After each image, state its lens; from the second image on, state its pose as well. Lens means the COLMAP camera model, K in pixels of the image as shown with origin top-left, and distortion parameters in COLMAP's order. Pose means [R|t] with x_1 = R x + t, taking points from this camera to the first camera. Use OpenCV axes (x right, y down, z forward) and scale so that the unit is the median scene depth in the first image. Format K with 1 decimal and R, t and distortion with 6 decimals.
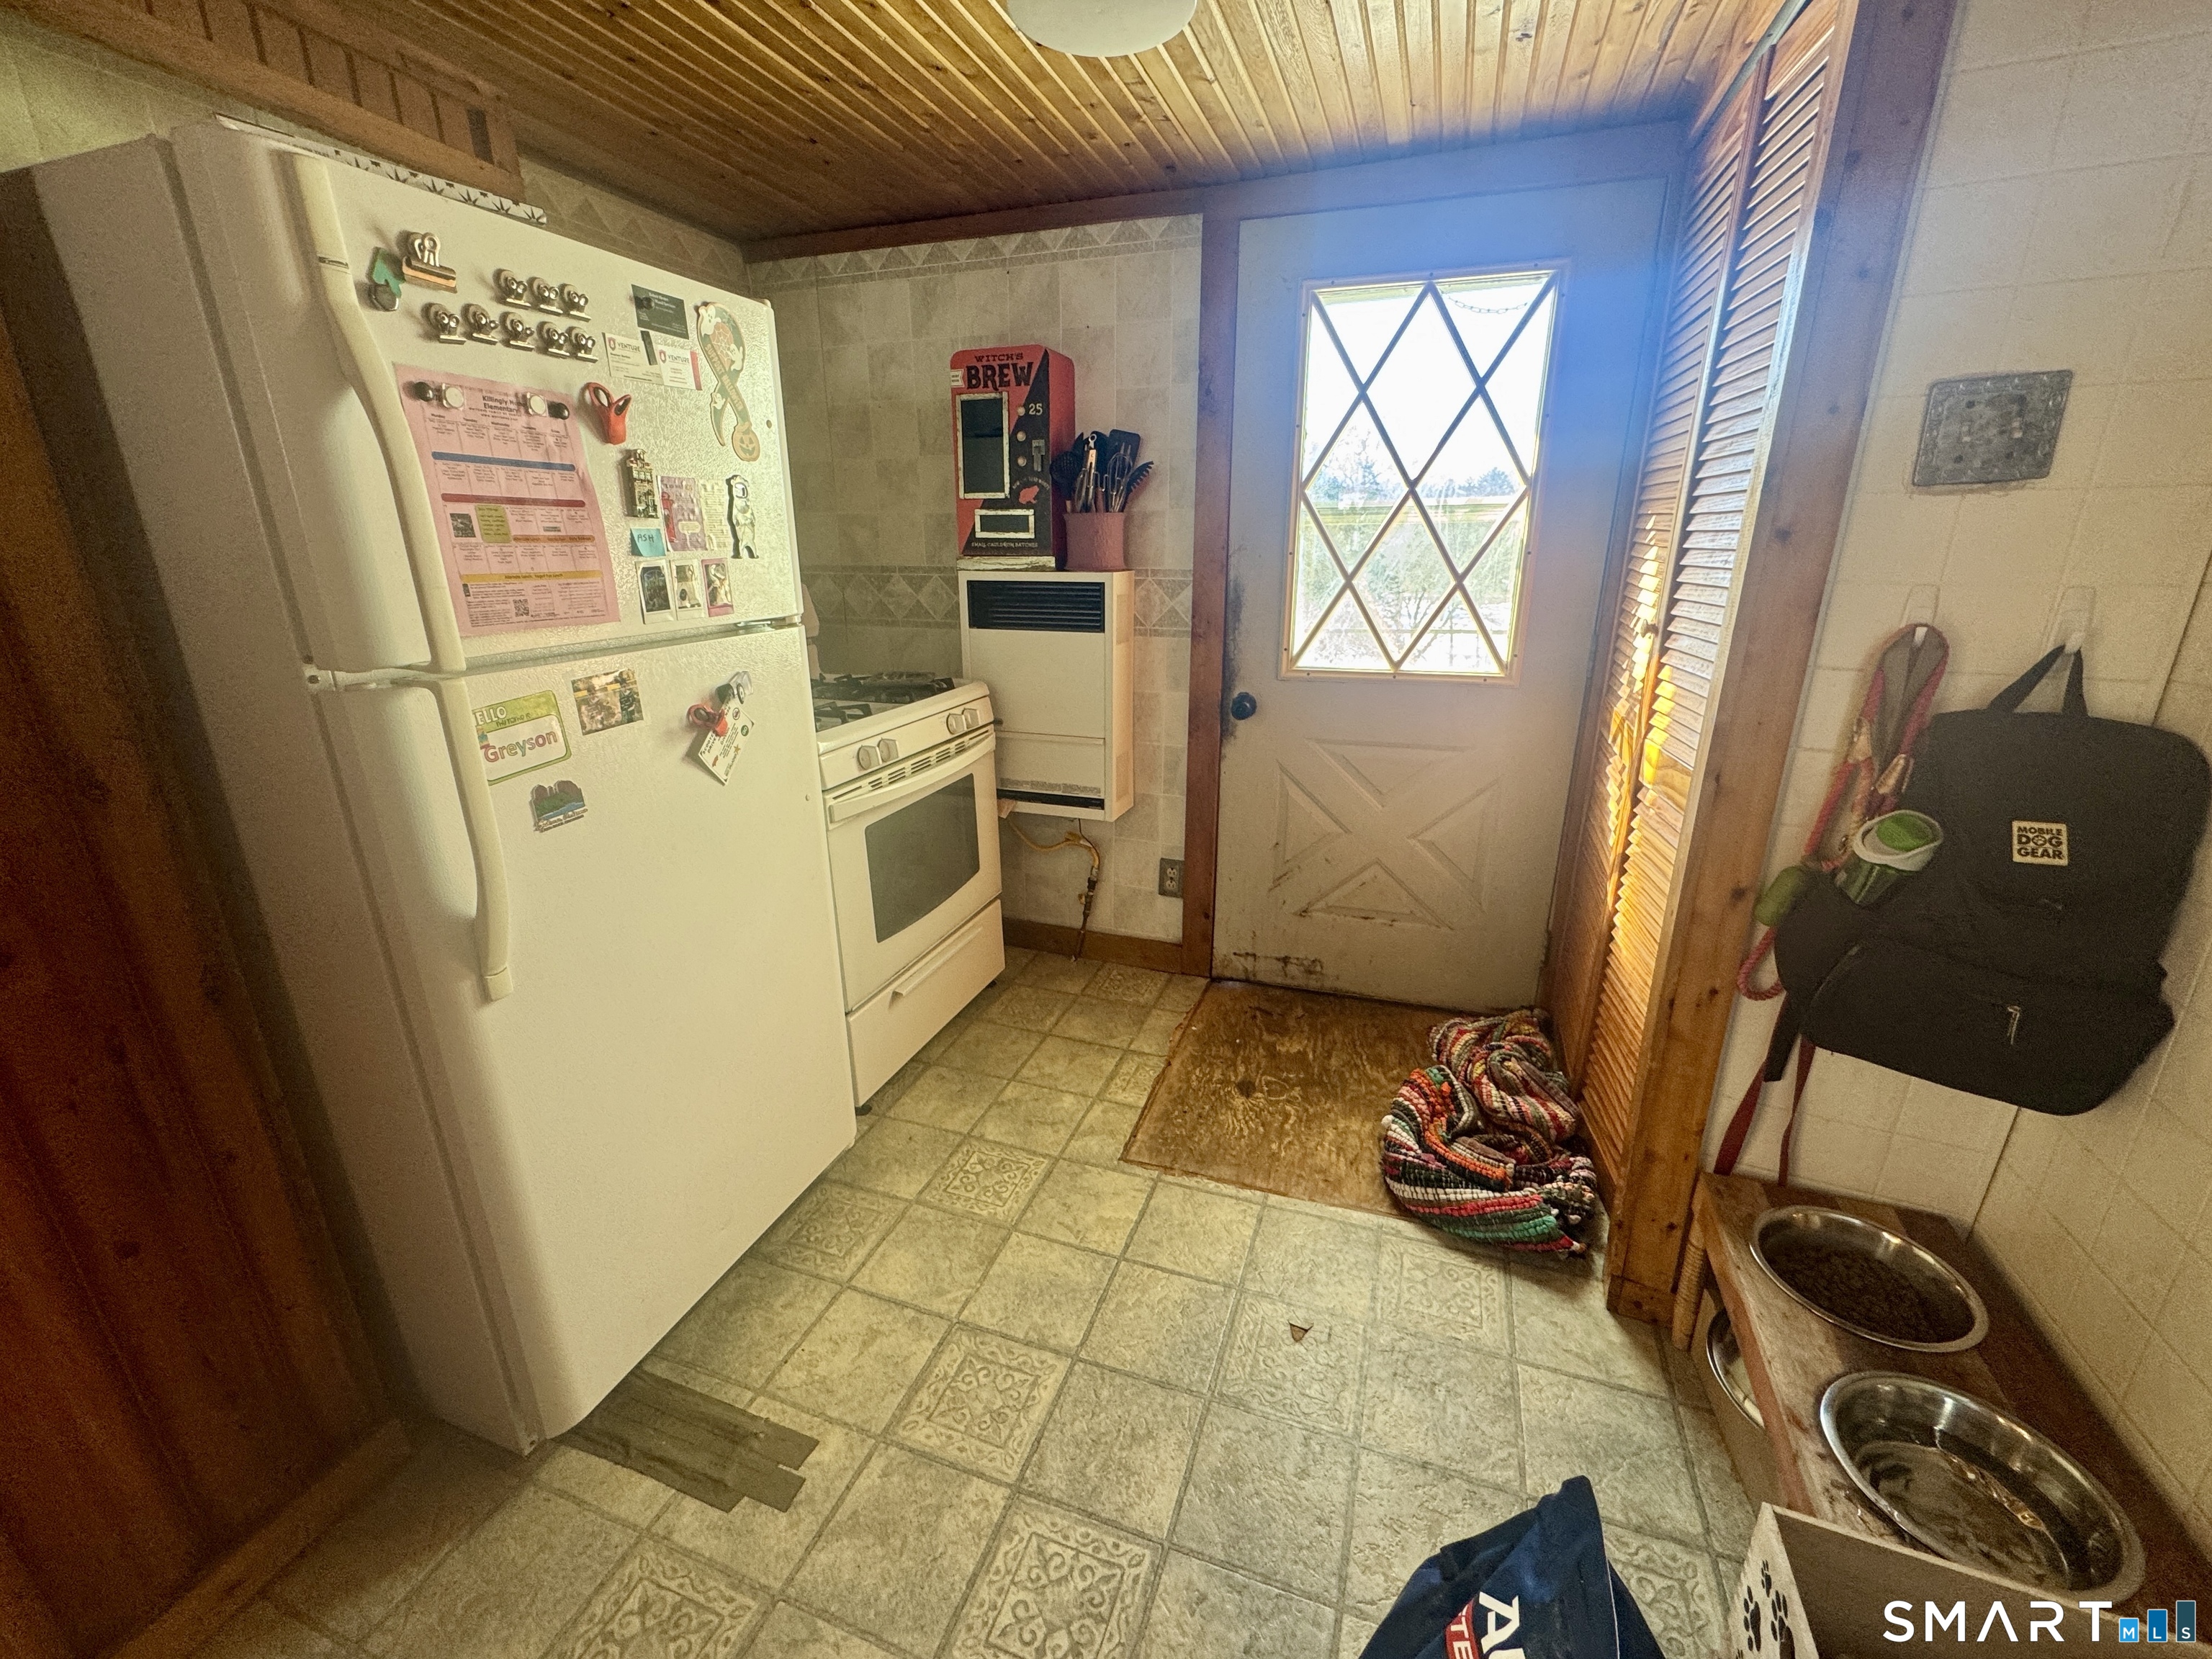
lens RADIAL K [[893.2, 0, 1114.4], [0, 893.2, 831.4], [0, 0, 1]] dist [-0.003011, -0.000069]
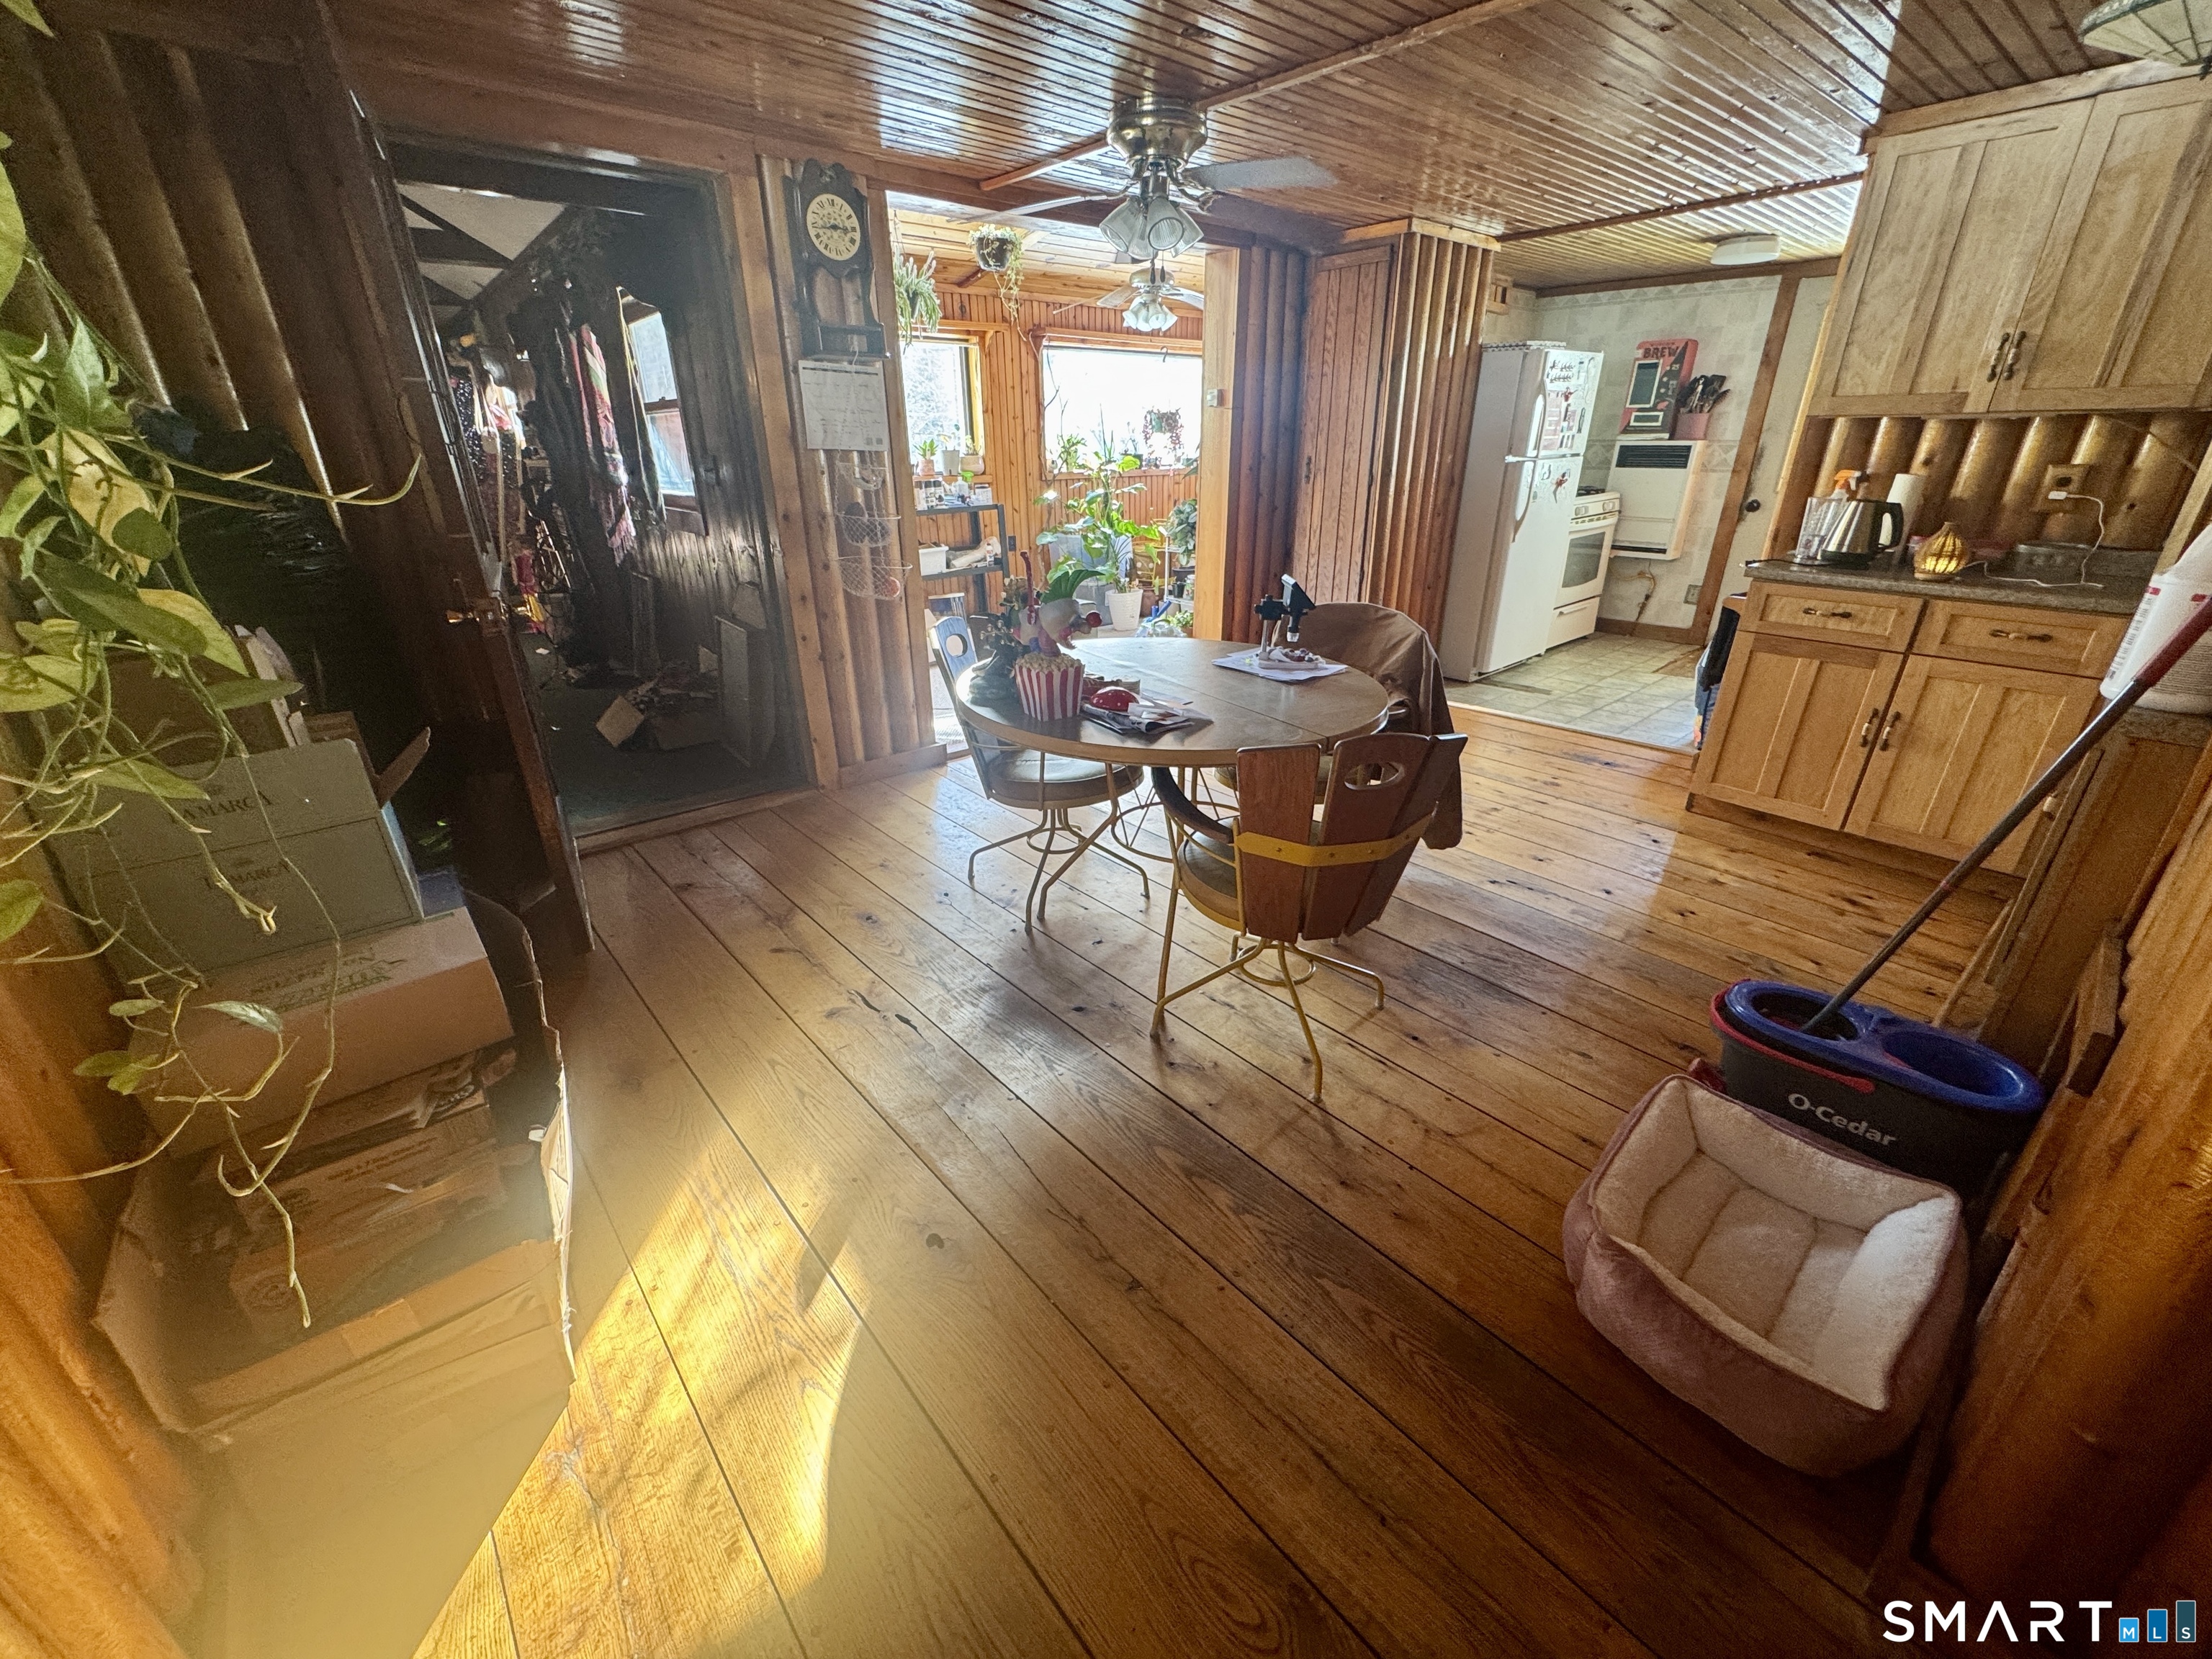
lens RADIAL K [[893.2, 0, 1102.4], [0, 893.2, 831.2], [0, 0, 1]] dist [-0.003011, -0.000069]
pose [[0.871255, 0.191861, -0.451778, -0.102558], [-0.140778, 0.979445, 0.144461, 0.549303], [0.470208, -0.062262, 0.880357, -1.709384]]
